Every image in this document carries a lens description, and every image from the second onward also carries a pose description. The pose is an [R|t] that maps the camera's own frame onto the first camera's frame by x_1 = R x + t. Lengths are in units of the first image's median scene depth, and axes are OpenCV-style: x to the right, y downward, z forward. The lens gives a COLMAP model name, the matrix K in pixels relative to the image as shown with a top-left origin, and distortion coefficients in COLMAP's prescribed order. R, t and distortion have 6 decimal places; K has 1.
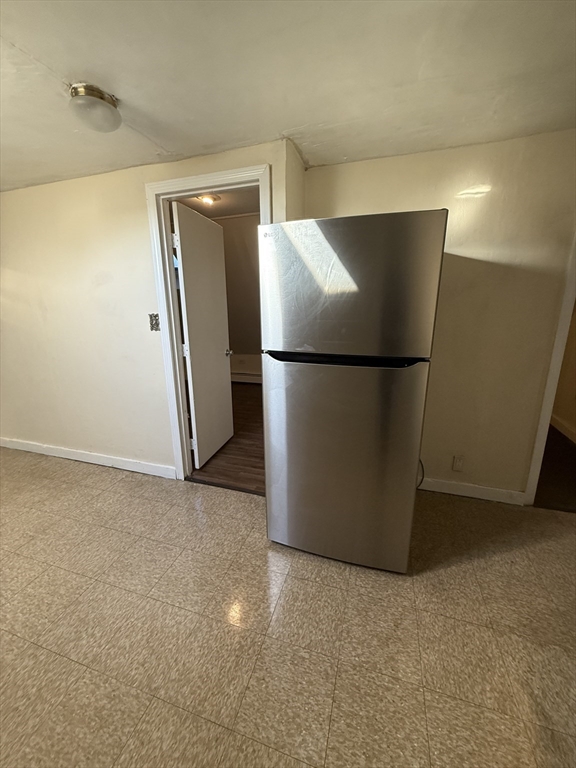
lens RADIAL K [[307.4, 0, 288.0], [0, 307.4, 384.0], [0, 0, 1]] dist [0.001081, 0.000072]
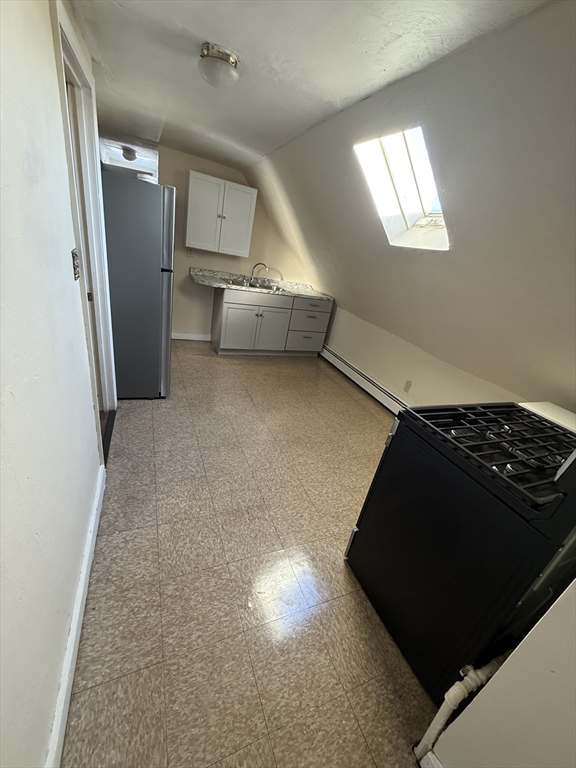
lens RADIAL K [[307.4, 0, 288.0], [0, 307.4, 384.0], [0, 0, 1]] dist [0.001081, 0.000072]
pose [[-0.639920, -0.409937, 0.649965, -1.287019], [0.017061, 0.838034, 0.545351, -0.355287], [-0.768252, 0.360070, -0.529281, 1.181766]]
